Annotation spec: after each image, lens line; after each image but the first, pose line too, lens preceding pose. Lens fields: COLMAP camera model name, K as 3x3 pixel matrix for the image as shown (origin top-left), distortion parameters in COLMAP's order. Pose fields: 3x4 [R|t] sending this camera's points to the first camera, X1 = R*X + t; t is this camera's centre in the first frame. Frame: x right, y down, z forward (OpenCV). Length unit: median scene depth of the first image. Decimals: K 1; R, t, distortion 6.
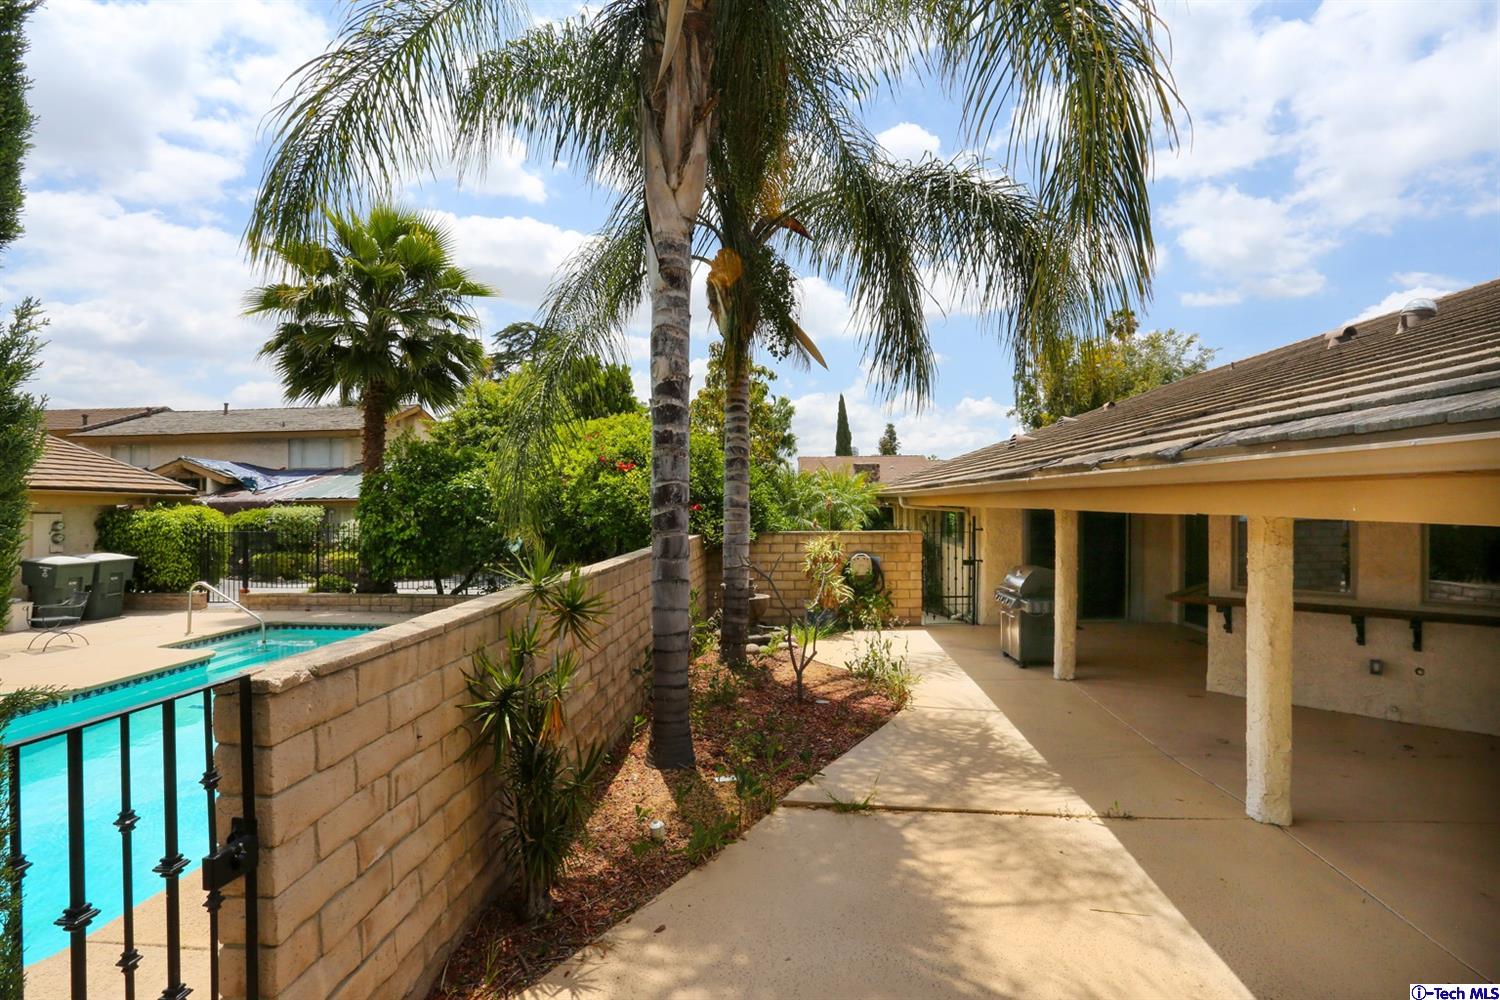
lens RADIAL K [[746.3, 0, 750.0], [0, 746.3, 500.0], [0, 0, 1]] dist [-0.065705, 0.029043]
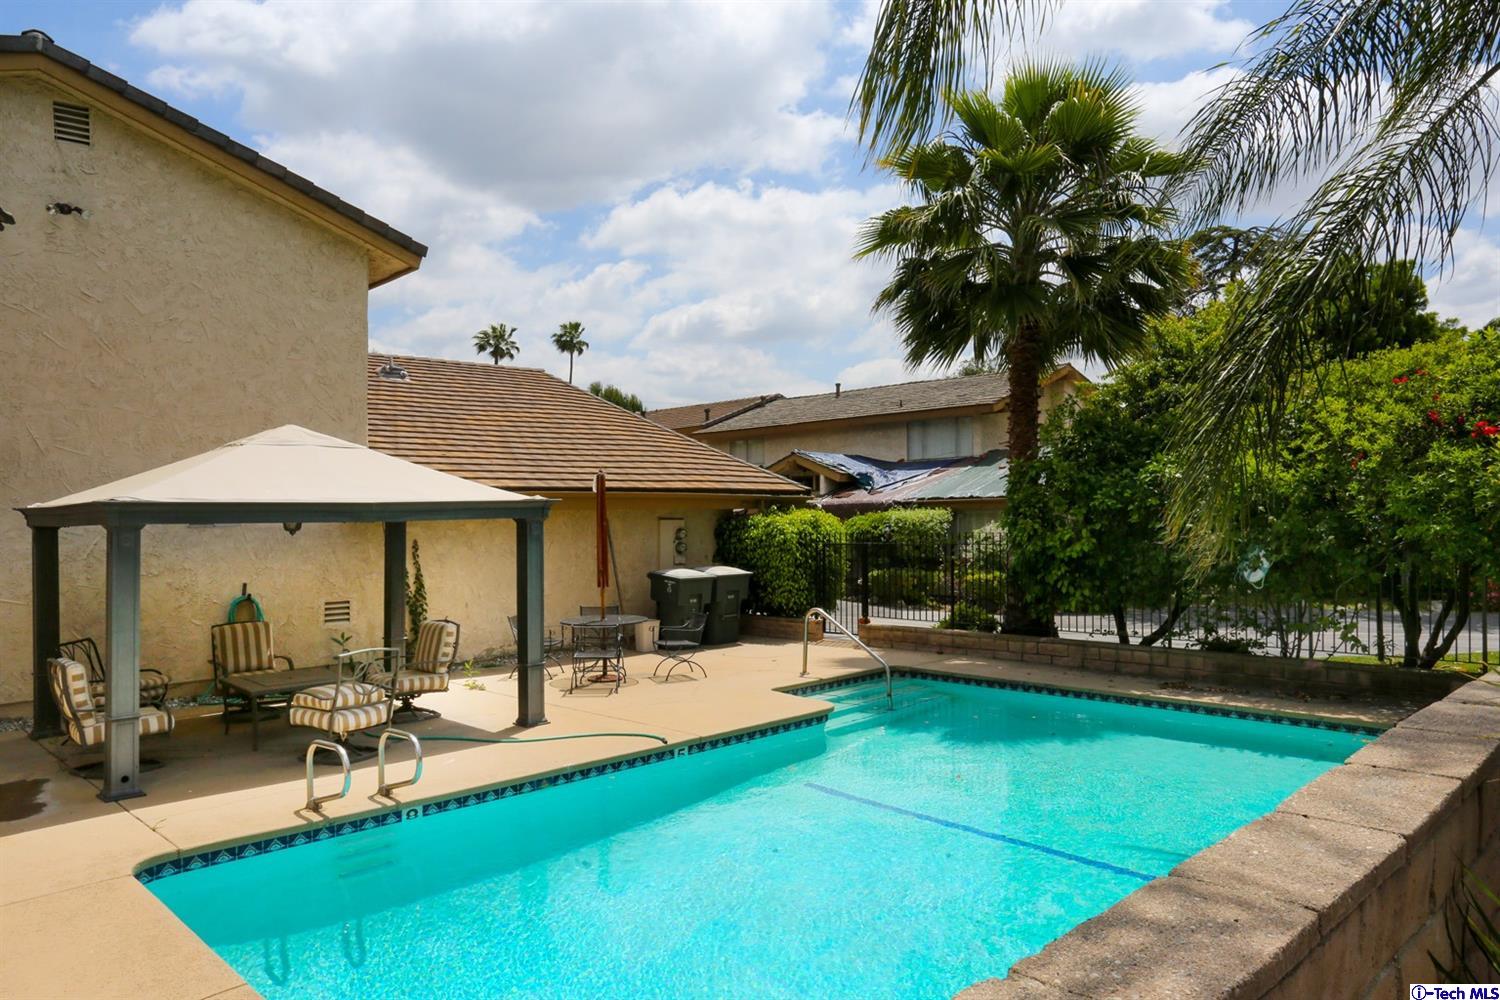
lens RADIAL K [[1027.5, 0, 750.0], [0, 1027.5, 500.0], [0, 0, 1]] dist [-0.000529, 0.000186]
pose [[0.758481, -0.012225, -0.651581, -0.081695], [0.013668, 0.999903, -0.002850, 0.000081], [0.651552, -0.006744, 0.758574, 0.104504]]
